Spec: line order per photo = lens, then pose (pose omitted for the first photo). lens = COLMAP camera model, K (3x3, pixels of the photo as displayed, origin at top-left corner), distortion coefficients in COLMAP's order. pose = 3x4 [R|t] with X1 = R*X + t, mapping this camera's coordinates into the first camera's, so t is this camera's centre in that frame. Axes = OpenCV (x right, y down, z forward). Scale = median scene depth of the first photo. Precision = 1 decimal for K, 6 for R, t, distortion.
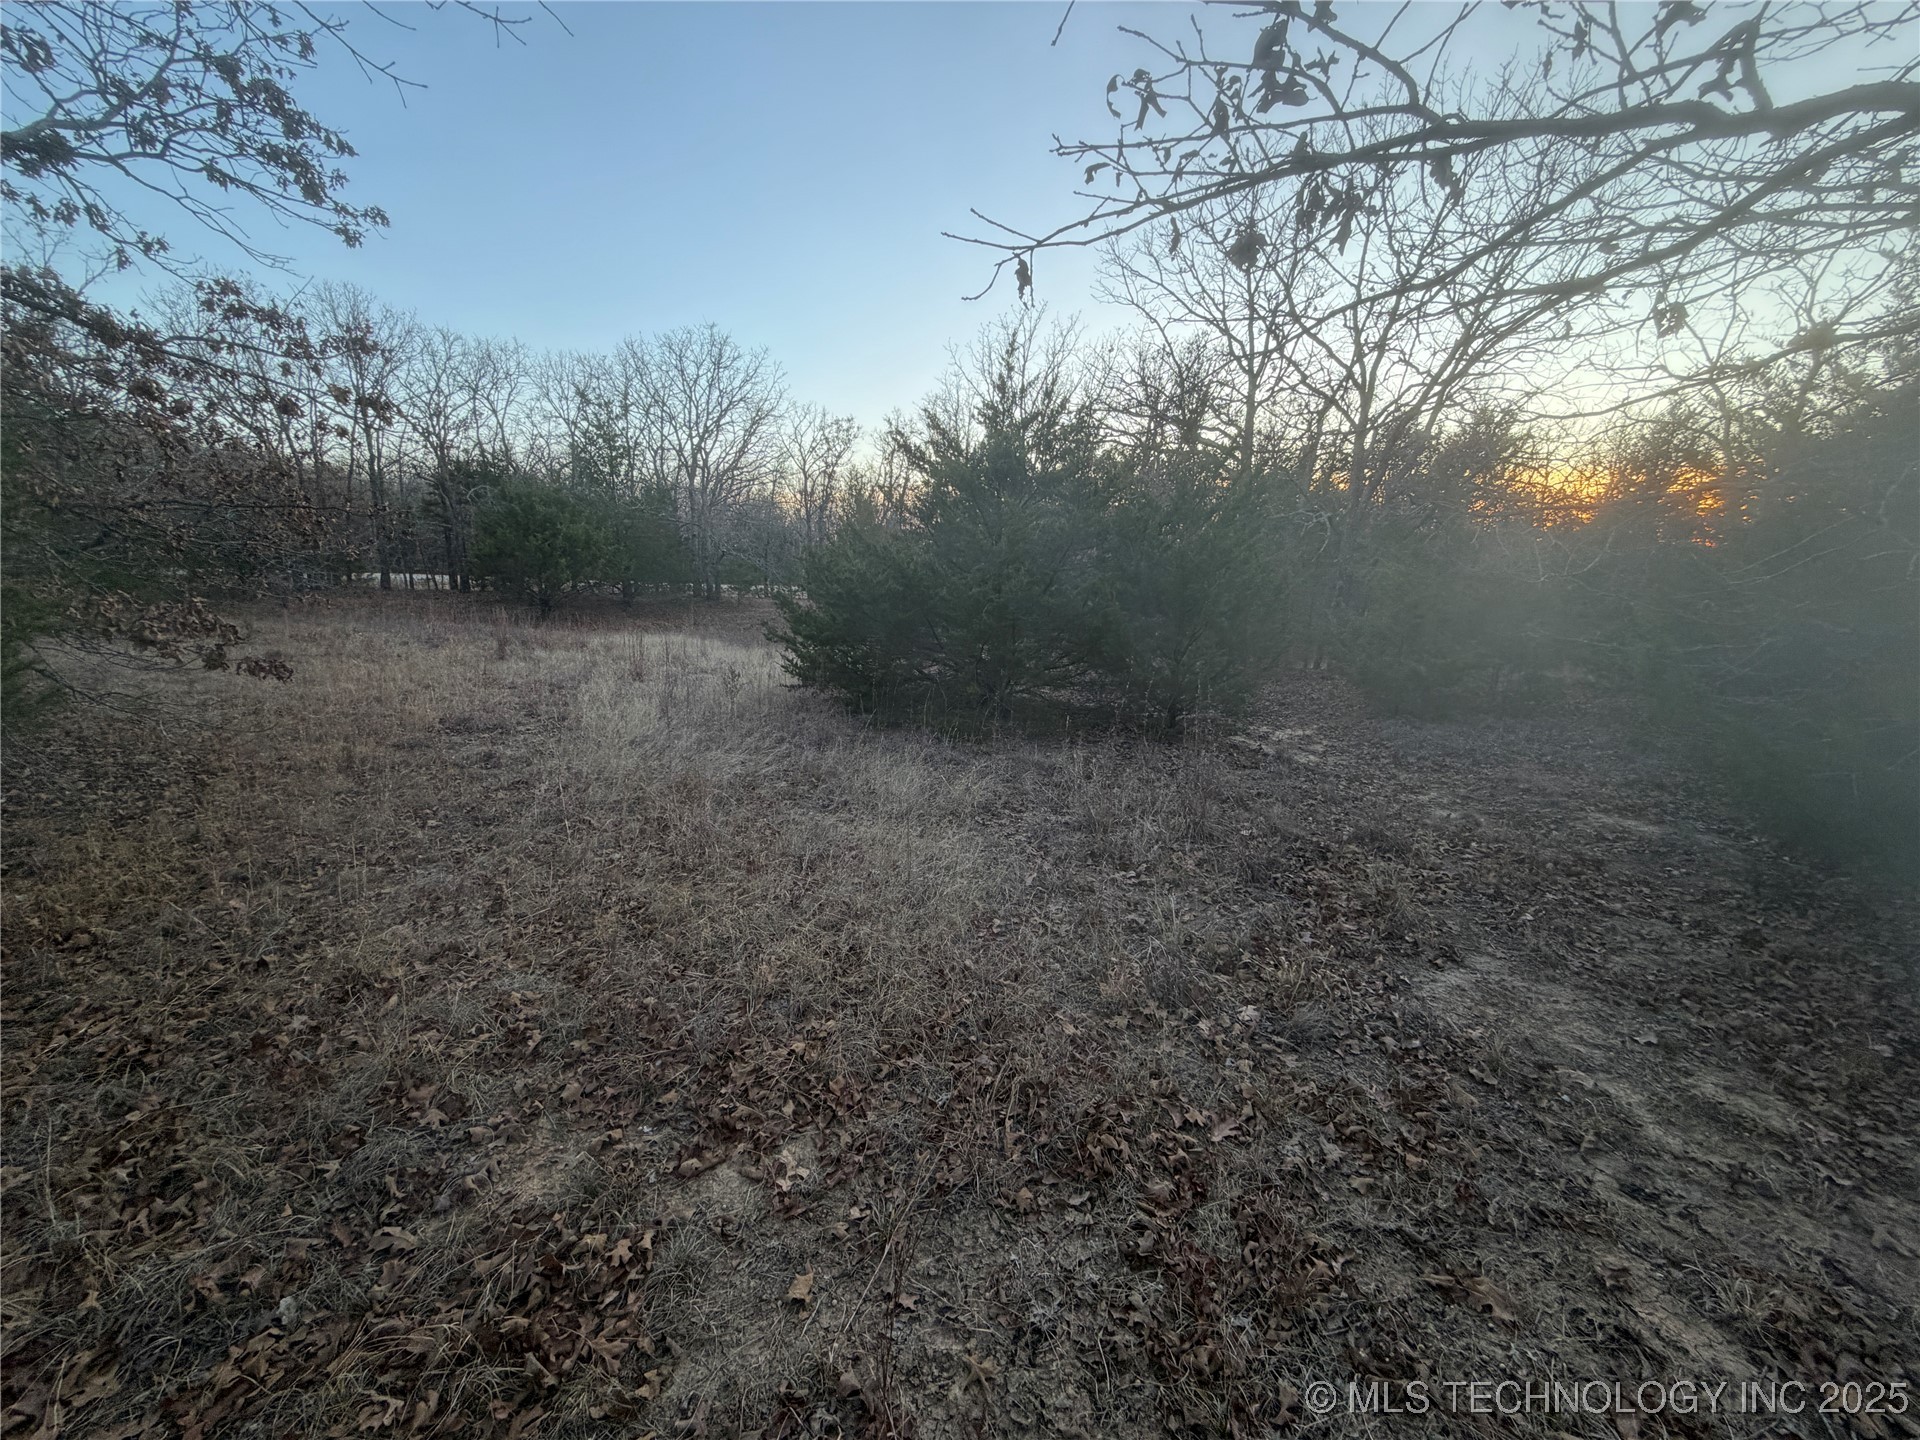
lens RADIAL K [[763.6, 0, 960.2], [0, 763.6, 712.2], [0, 0, 1]] dist [0.001249, -0.000345]
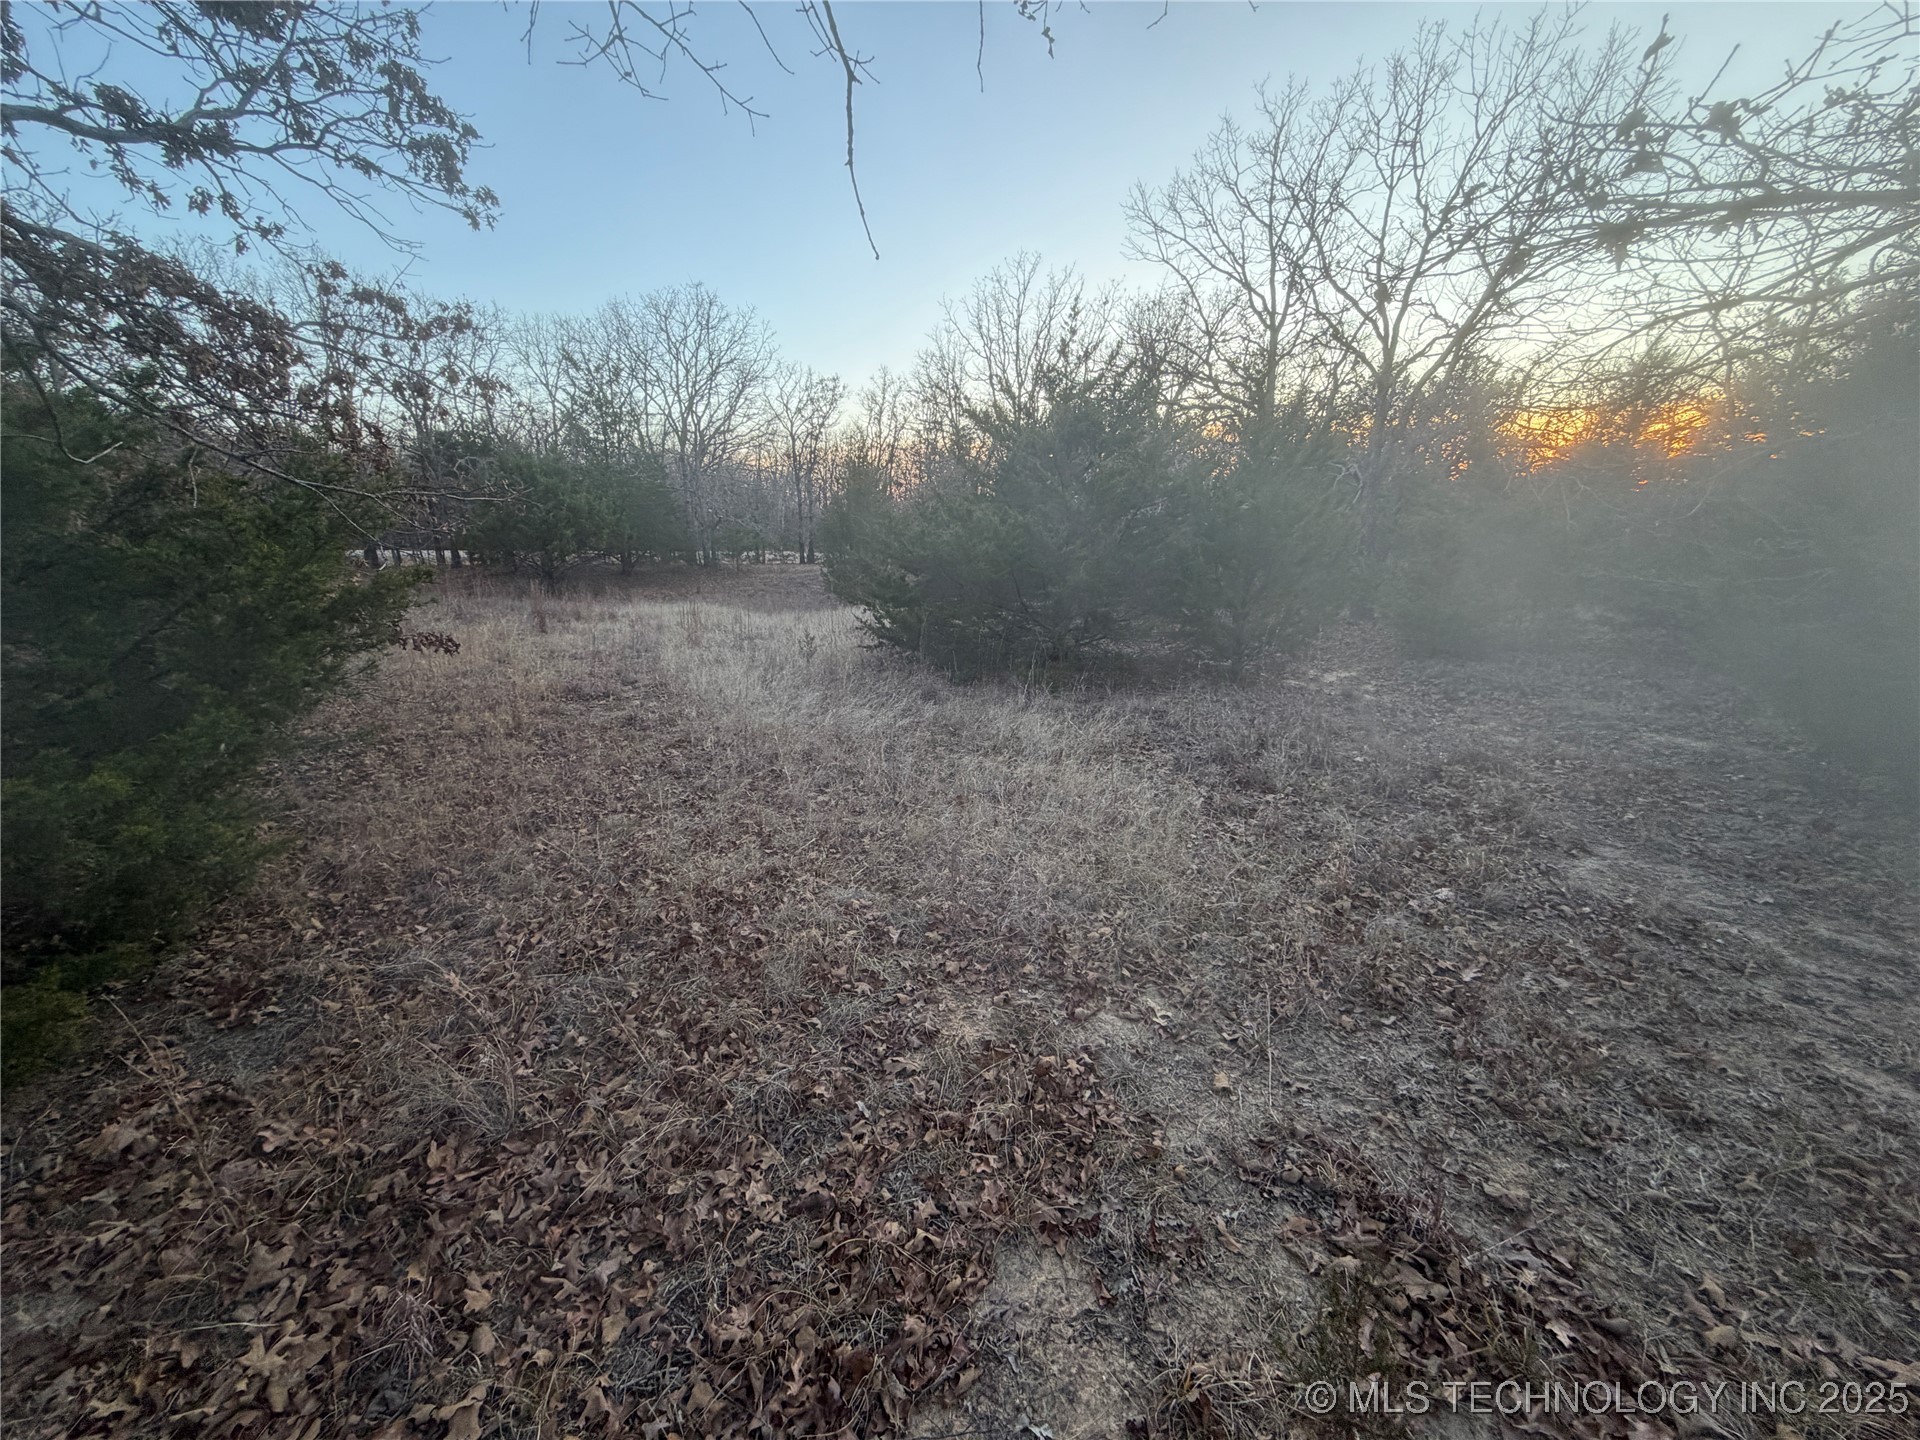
lens RADIAL K [[763.6, 0, 962.6], [0, 763.6, 713.1], [0, 0, 1]] dist [0.001249, -0.000345]
pose [[0.998868, -0.036500, 0.030490, -0.206962], [0.034867, 0.998013, 0.052473, 0.009373], [-0.032345, -0.051350, 0.998157, -0.084499]]
